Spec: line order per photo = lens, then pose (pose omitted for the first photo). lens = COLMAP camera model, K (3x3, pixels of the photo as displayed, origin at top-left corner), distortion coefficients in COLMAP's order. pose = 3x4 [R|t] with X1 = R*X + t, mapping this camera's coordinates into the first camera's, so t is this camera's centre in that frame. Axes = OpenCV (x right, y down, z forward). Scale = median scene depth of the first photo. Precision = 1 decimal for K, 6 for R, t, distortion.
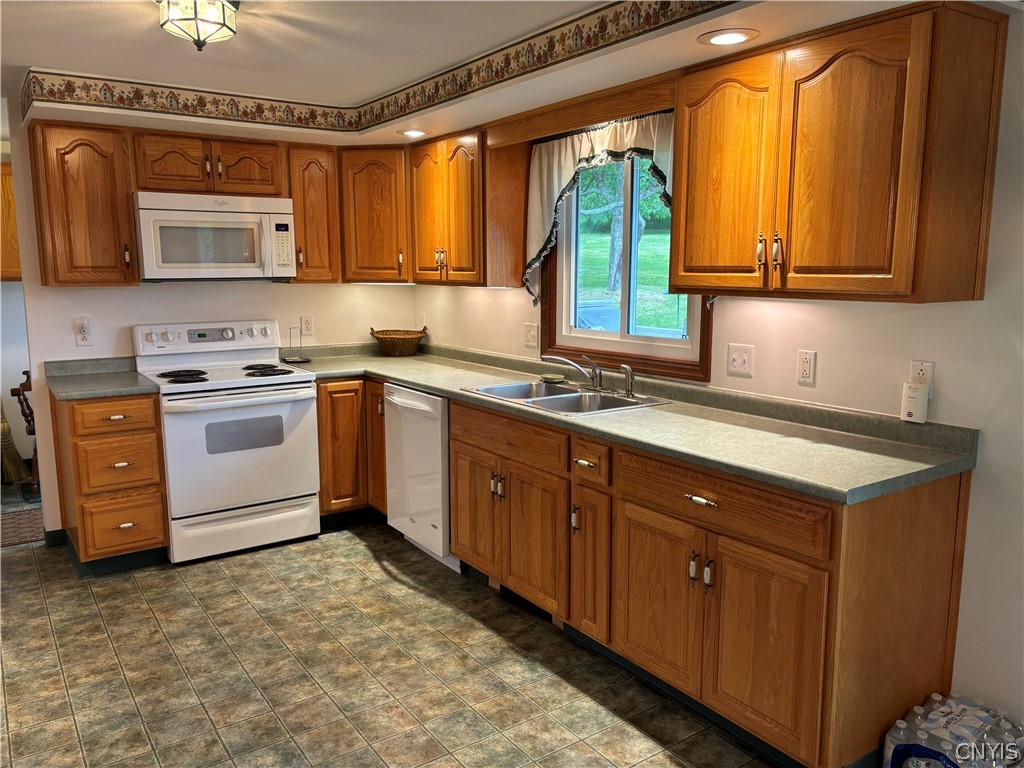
lens RADIAL K [[771.3, 0, 513.4], [0, 771.3, 389.7], [0, 0, 1]] dist [0.014019, -0.002835]
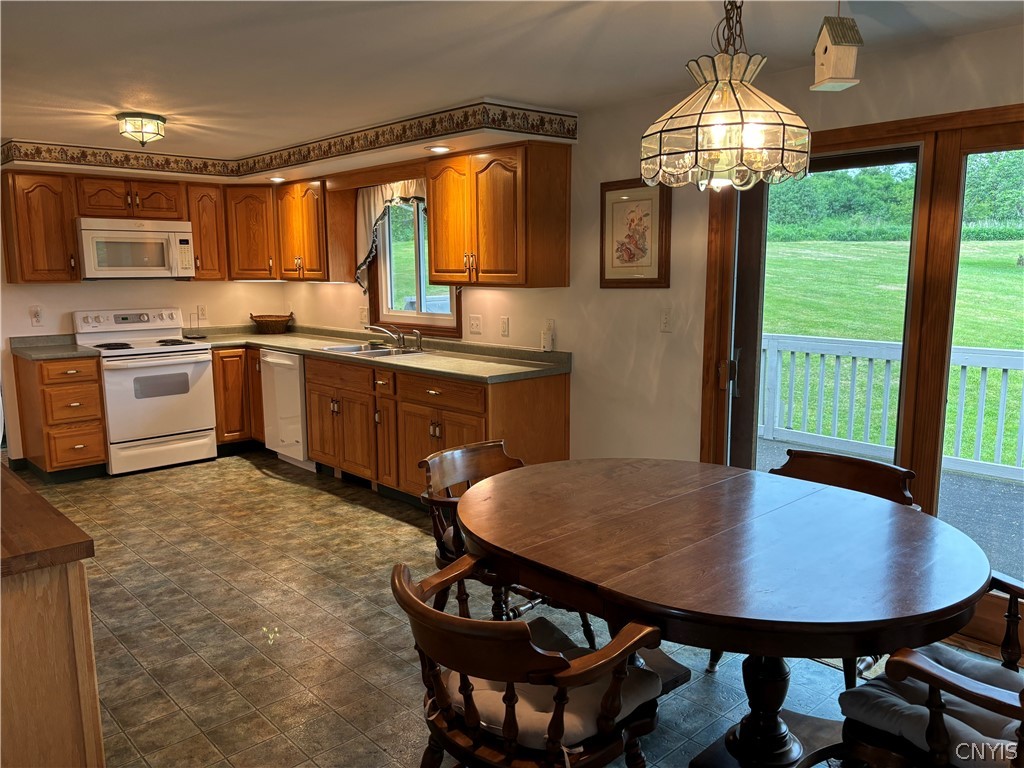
lens RADIAL K [[772.0, 0, 512.0], [0, 772.0, 384.0], [0, 0, 1]] dist [0.022785, -0.003929]
pose [[0.990267, -0.024664, 0.136978, 0.109301], [0.025832, 0.999643, -0.006754, 0.086960], [-0.136763, 0.010226, 0.990551, -0.557837]]
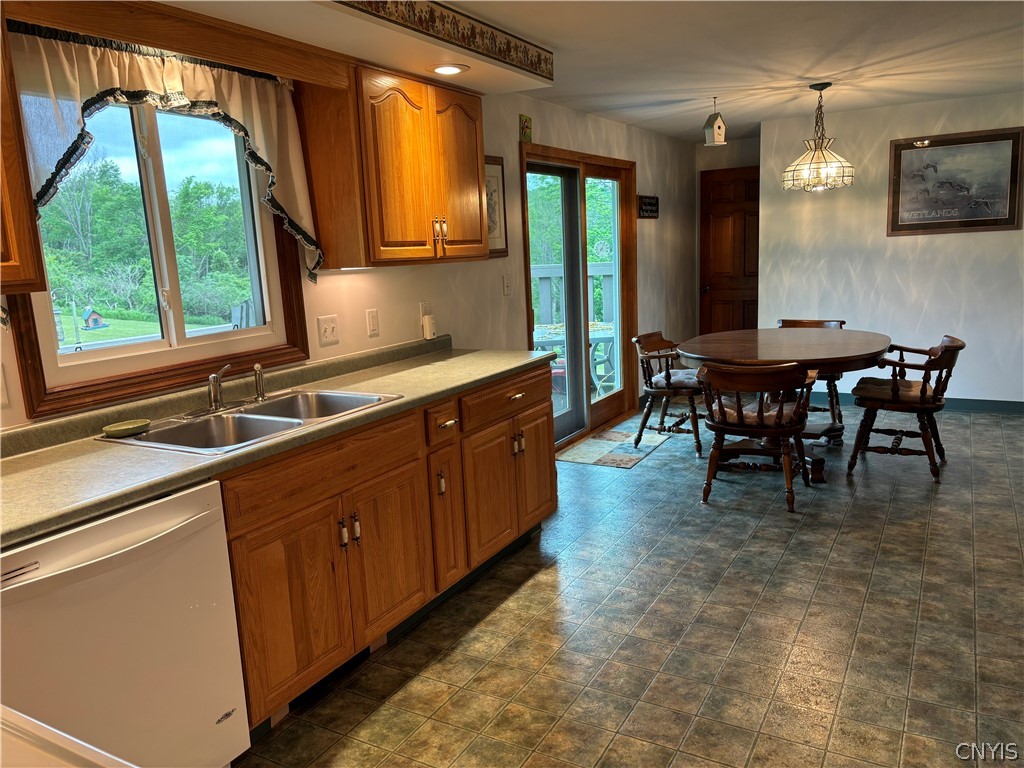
lens RADIAL K [[780.6, 0, 512.0], [0, 780.6, 384.0], [0, 0, 1]] dist [0.026818, -0.004123]
pose [[-0.433027, -0.141872, 0.890146, -0.664149], [0.182679, 0.953230, 0.240794, -0.148910], [-0.882675, 0.266881, -0.386857, 0.976062]]
